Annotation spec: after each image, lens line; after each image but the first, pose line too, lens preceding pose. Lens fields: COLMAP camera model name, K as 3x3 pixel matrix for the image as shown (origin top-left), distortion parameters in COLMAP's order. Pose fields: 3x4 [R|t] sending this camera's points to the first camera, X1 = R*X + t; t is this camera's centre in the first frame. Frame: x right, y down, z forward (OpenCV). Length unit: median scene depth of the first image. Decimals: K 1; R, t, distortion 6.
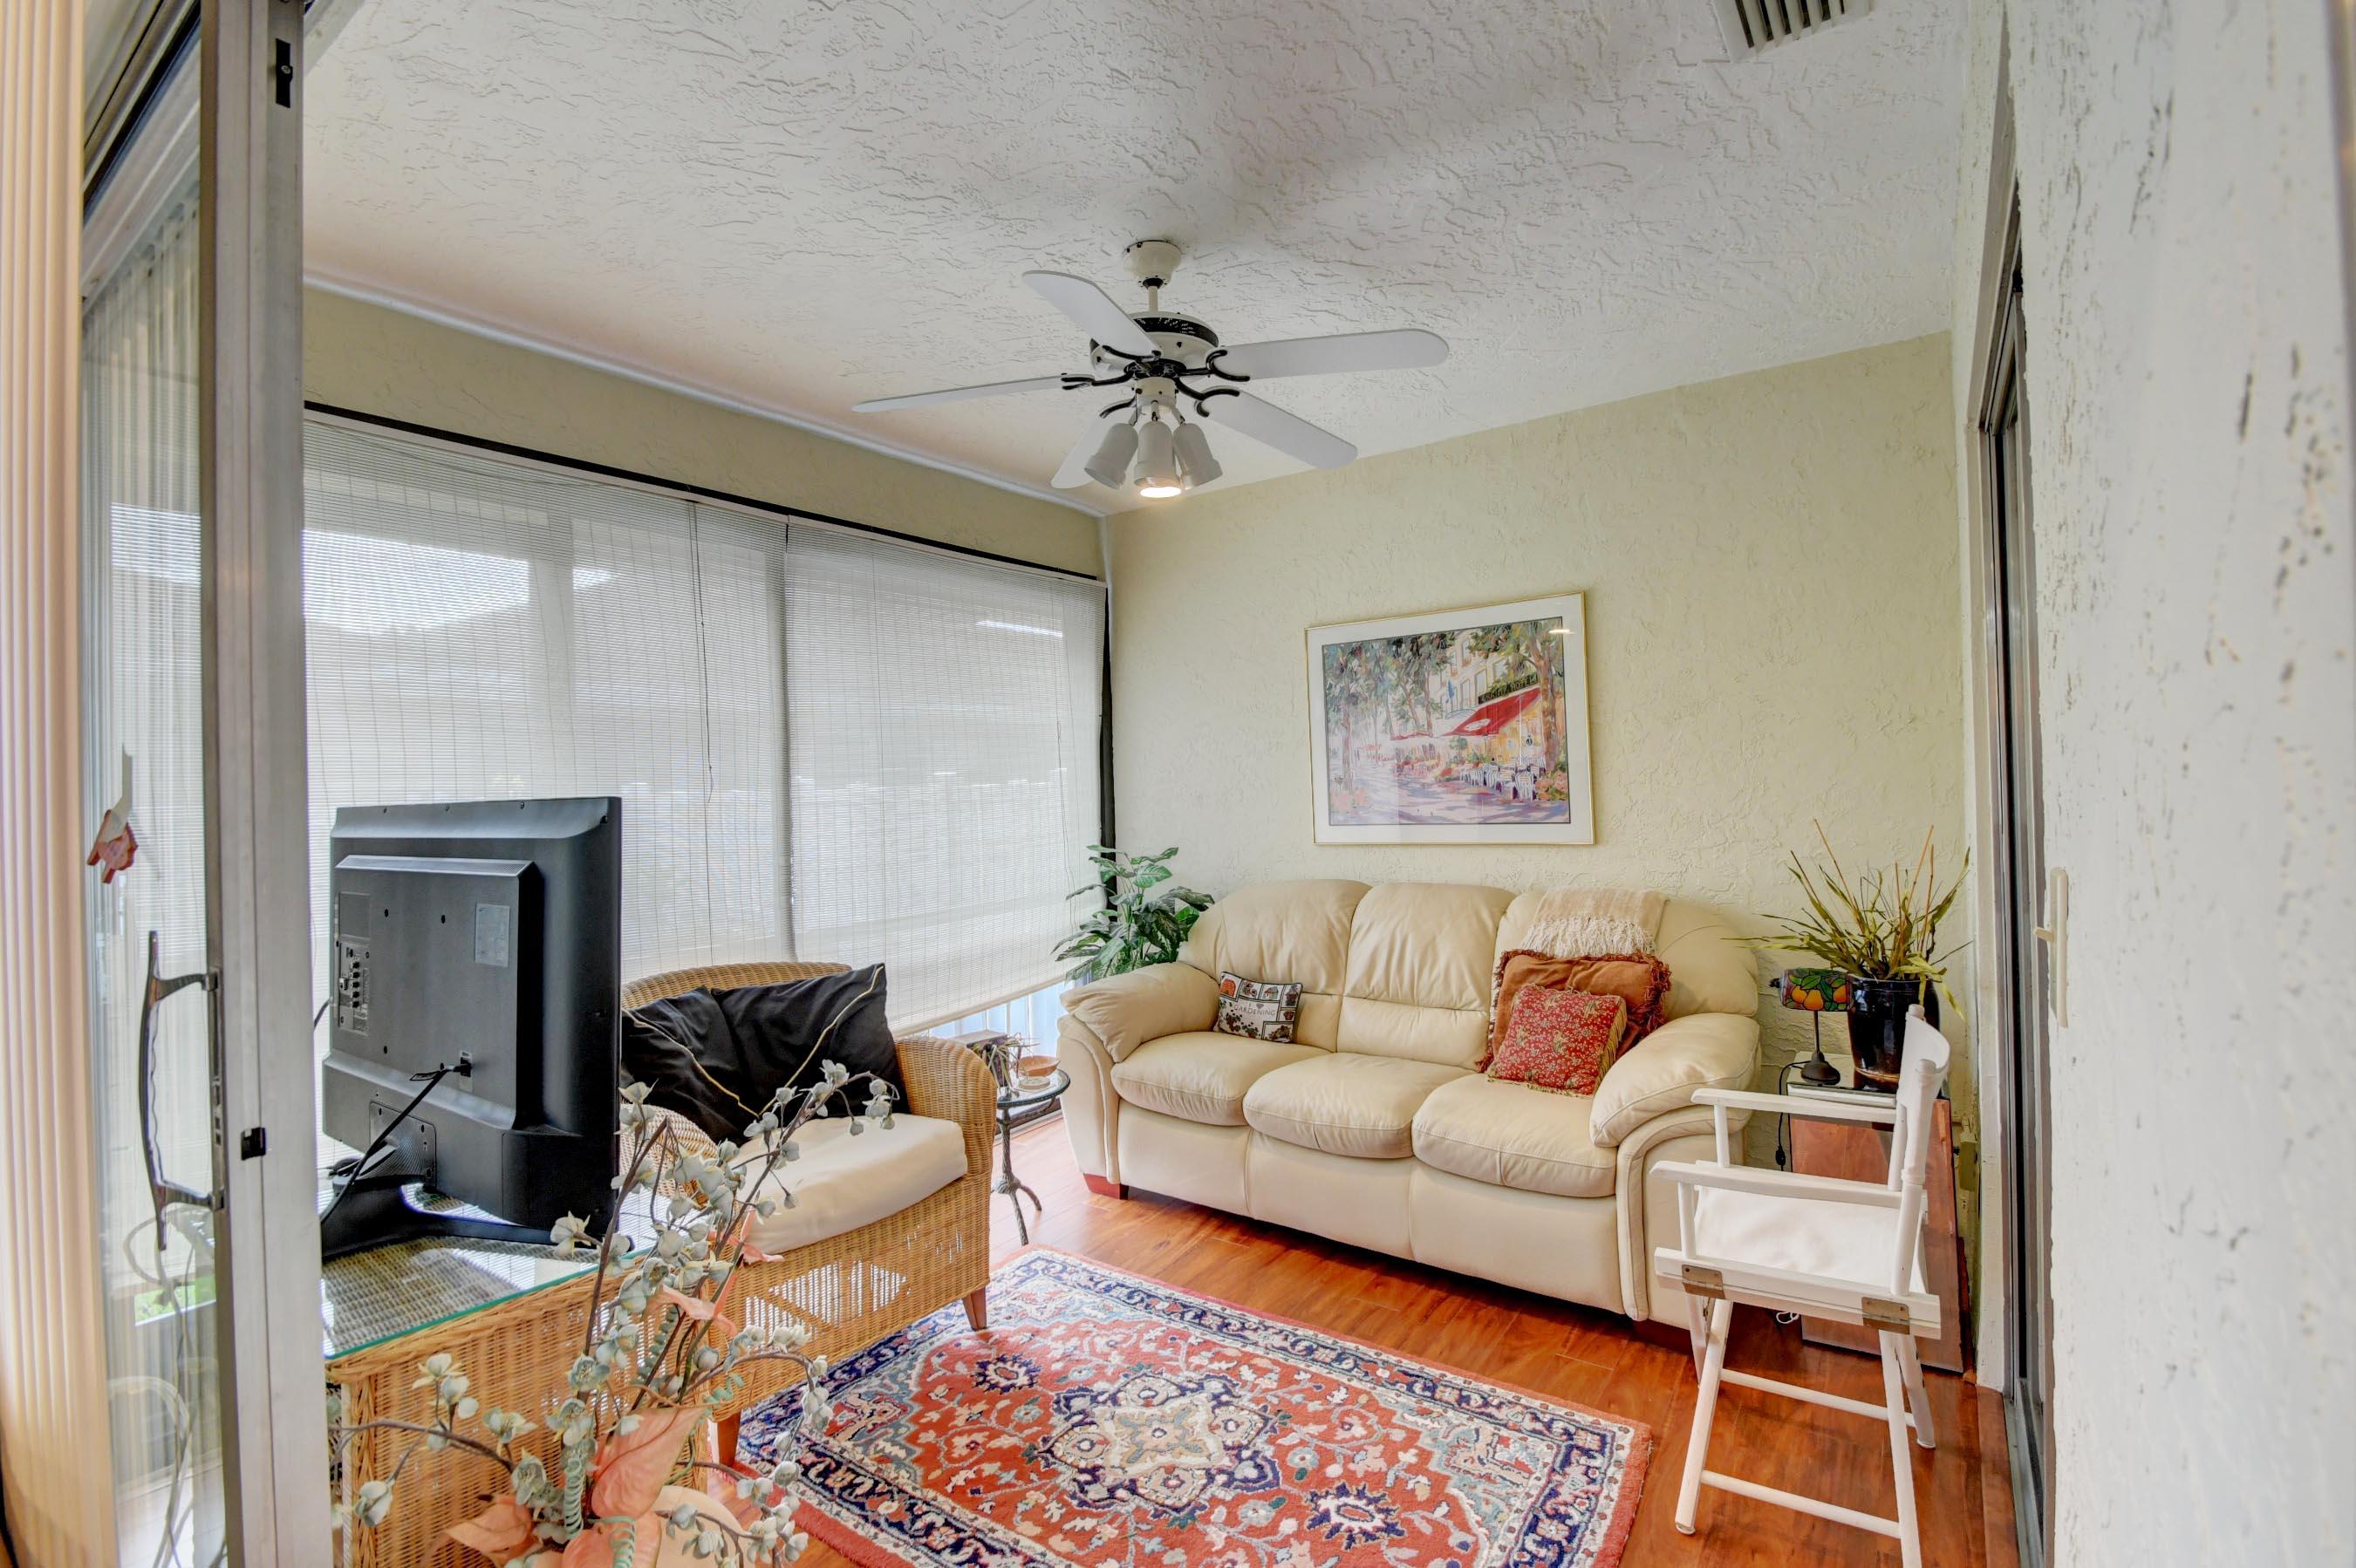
lens RADIAL K [[1046.6, 0, 1177.9], [0, 1046.6, 776.3], [0, 0, 1]] dist [0.002545, -0.007956]
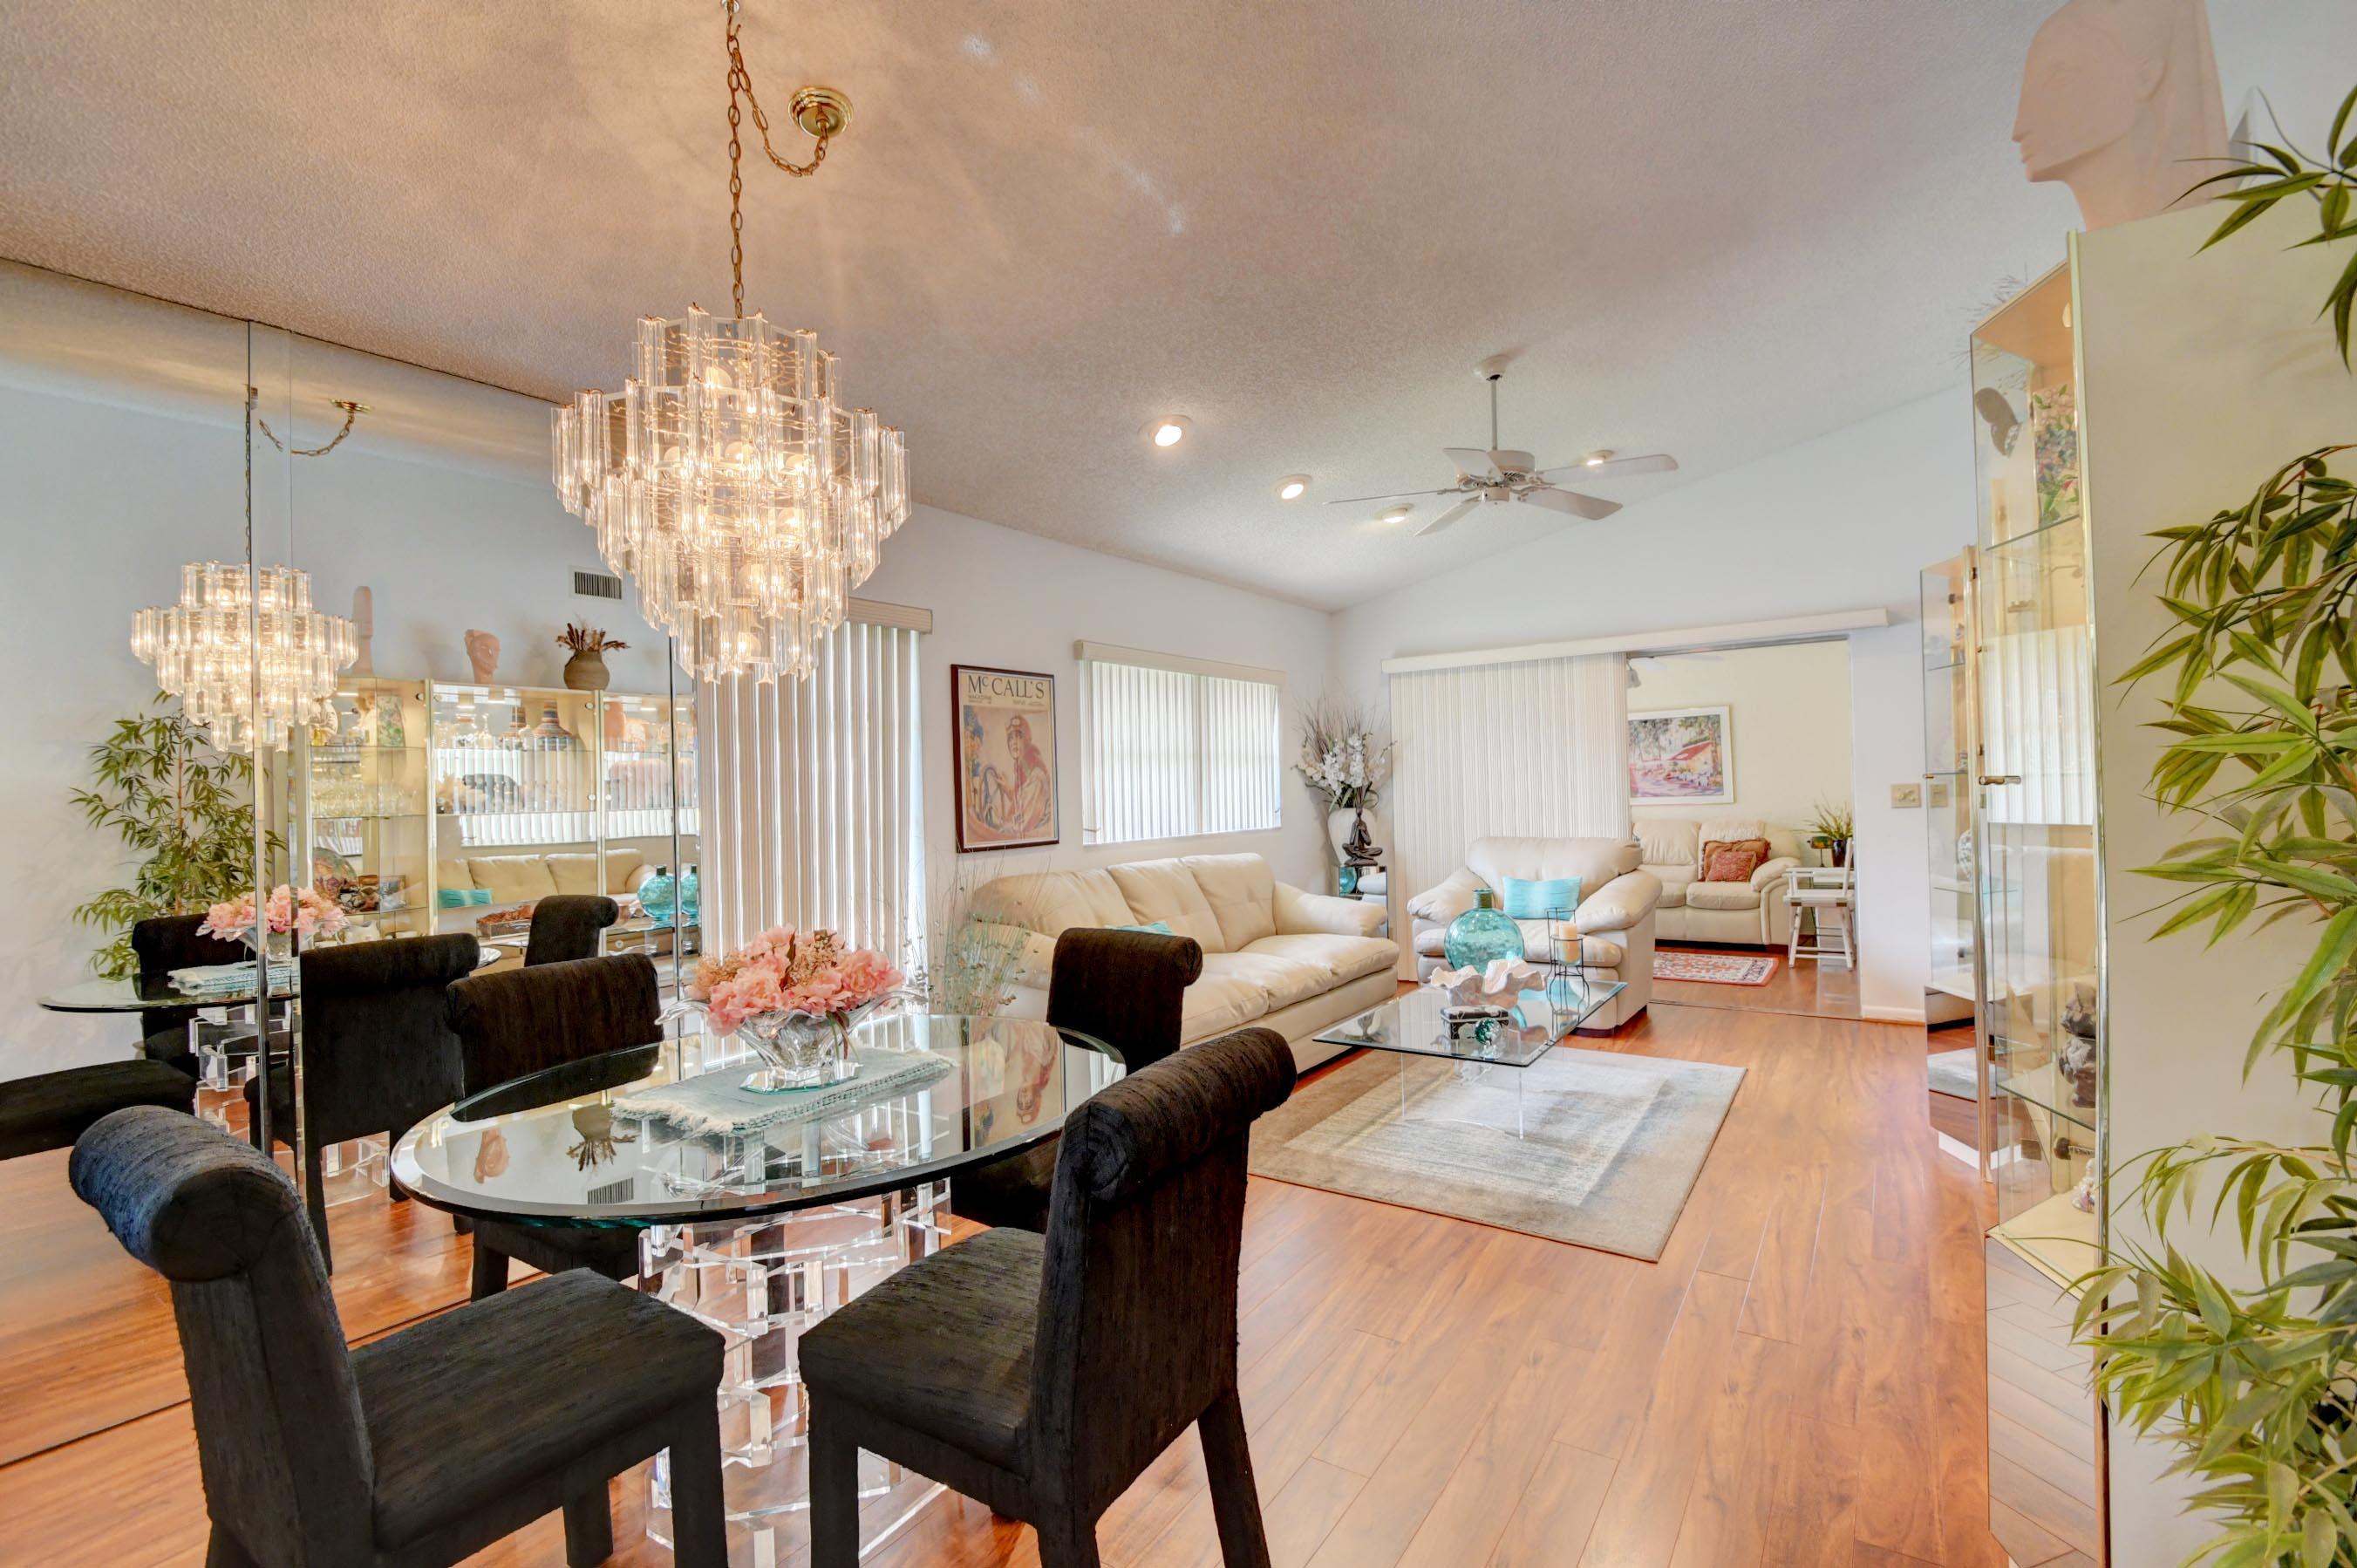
lens RADIAL K [[1047.2, 0, 1191.9], [0, 1047.2, 778.2], [0, 0, 1]] dist [0.002545, -0.007956]
pose [[0.999407, 0.005325, 0.034034, -1.114148], [-0.005057, 0.999956, -0.007947, 0.032997], [-0.034074, 0.007770, 0.999389, -1.671791]]
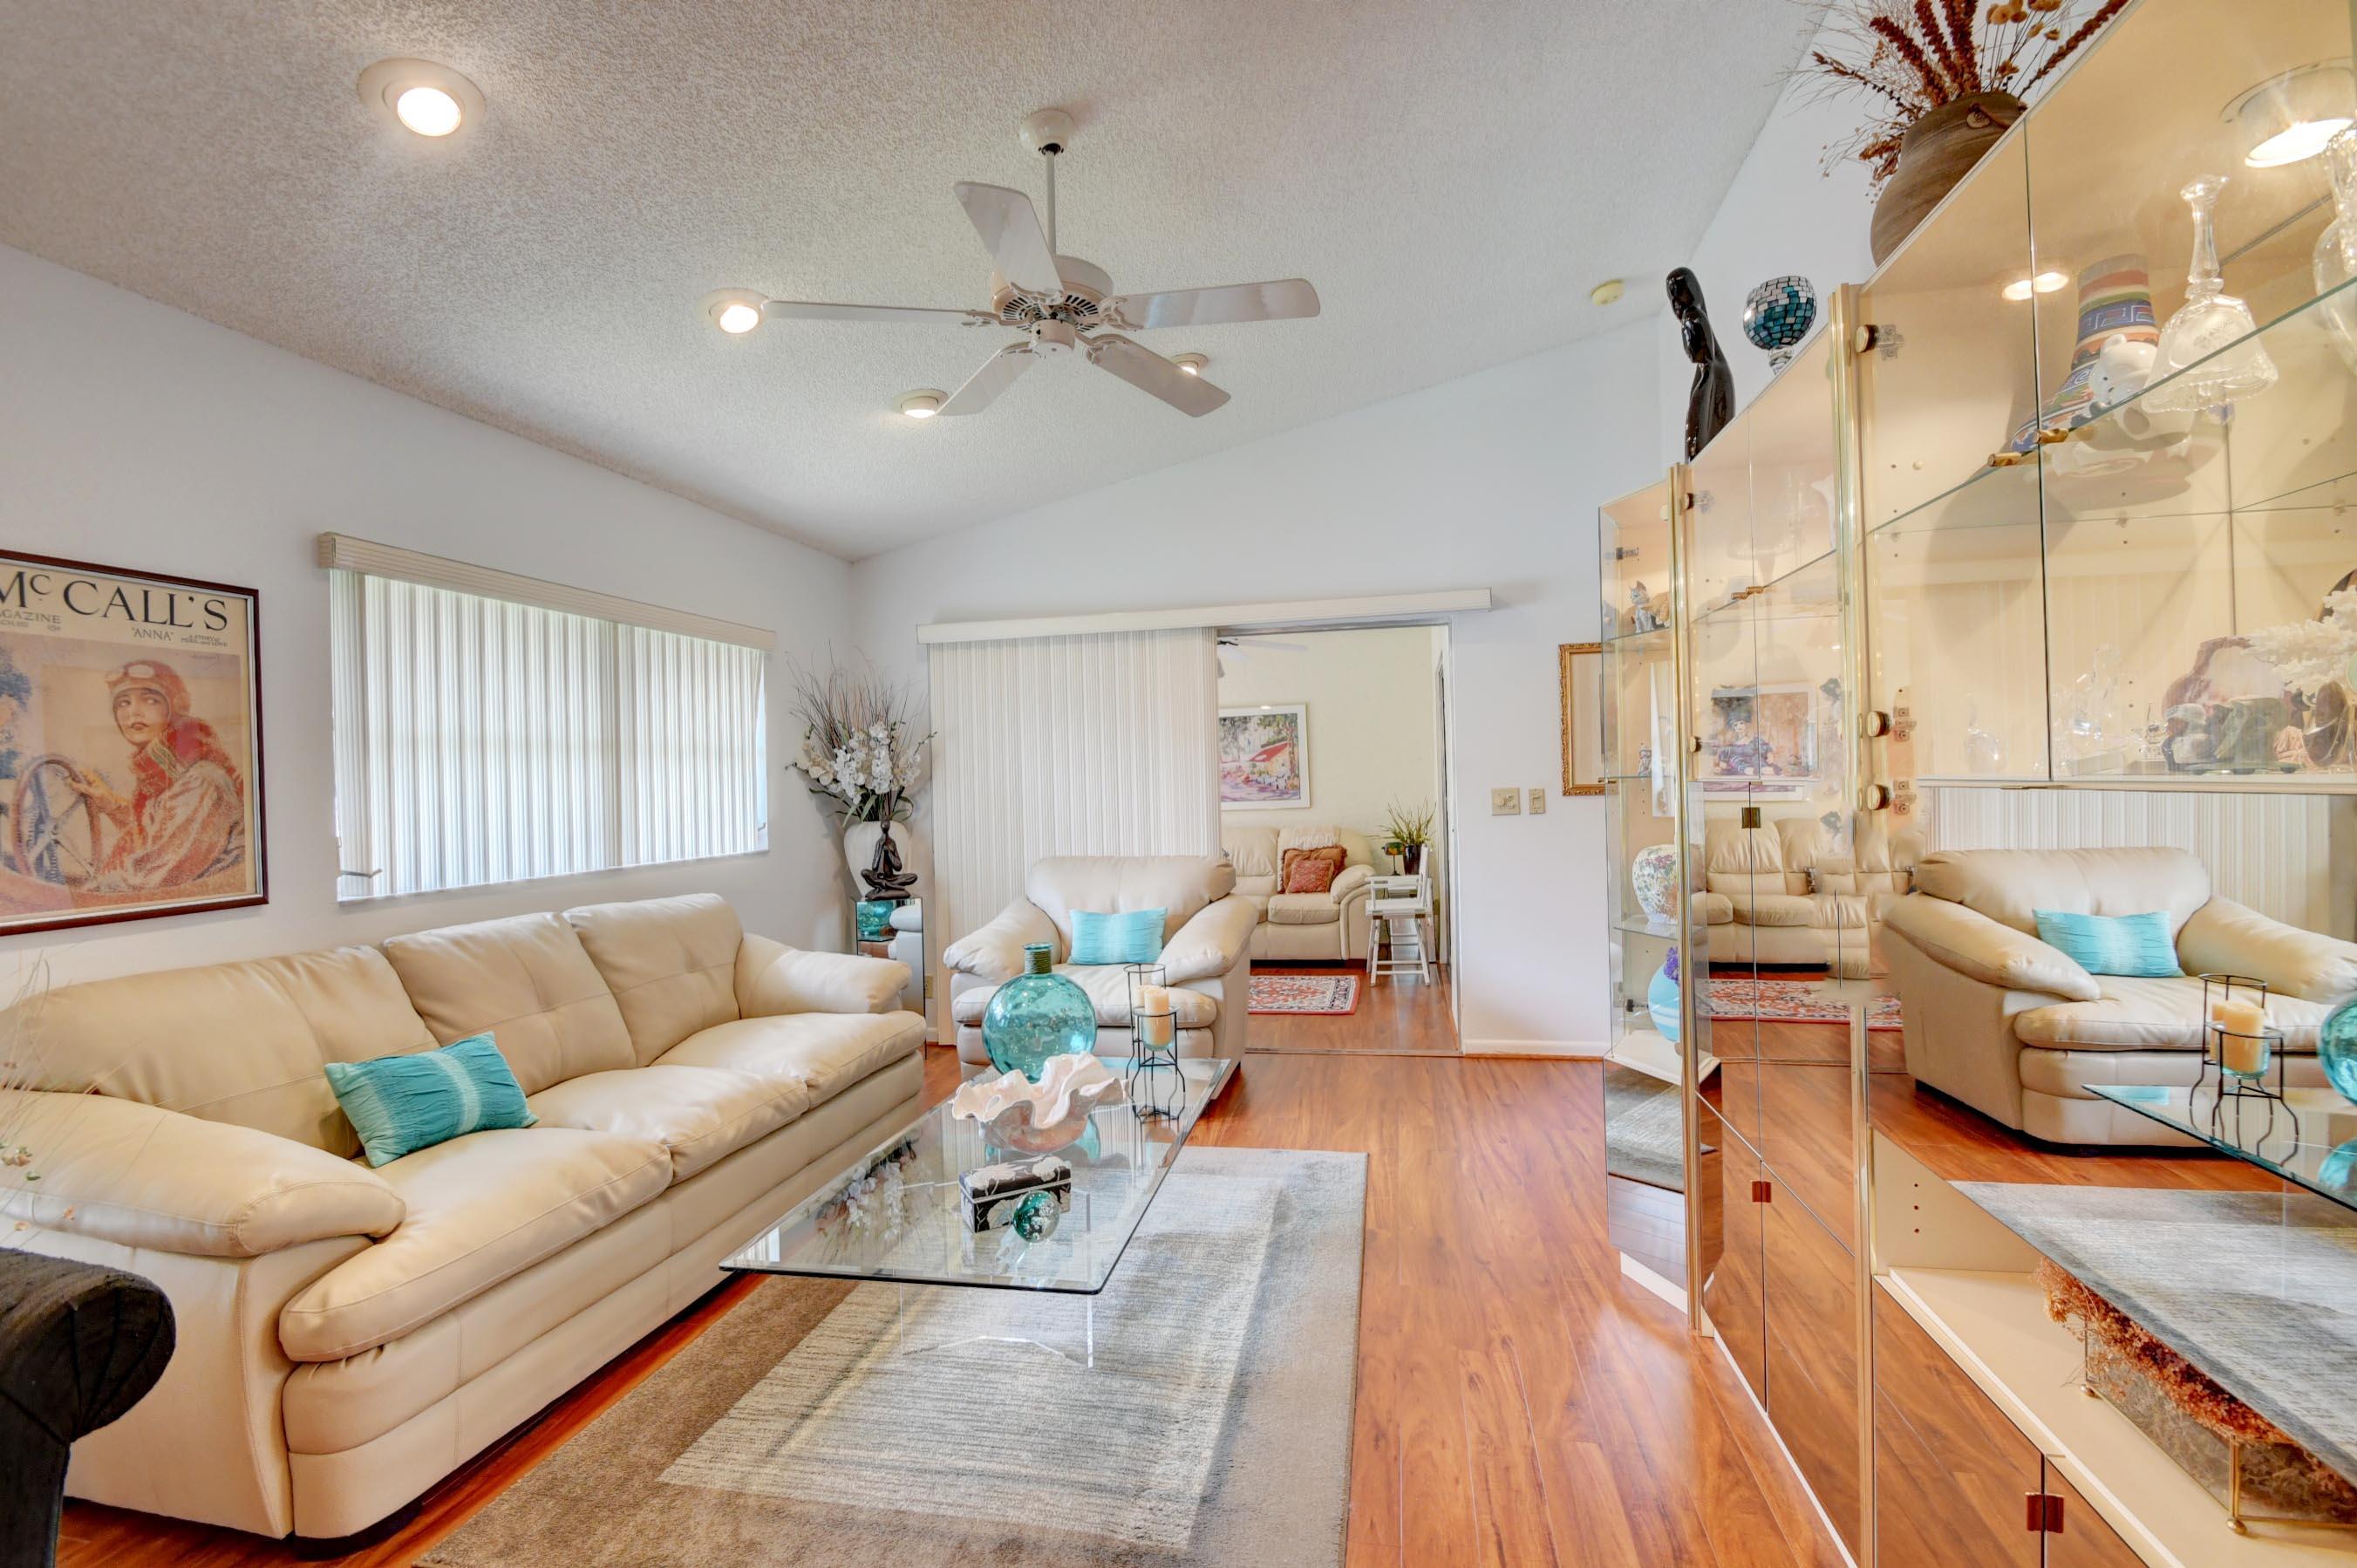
lens RADIAL K [[1047.2, 0, 1196.9], [0, 1047.2, 775.4], [0, 0, 1]] dist [0.002545, -0.007956]
pose [[0.906904, 0.008611, 0.421249, -0.944308], [-0.003184, 0.999903, -0.013585, 0.025584], [-0.421325, 0.010979, 0.906843, -1.199223]]
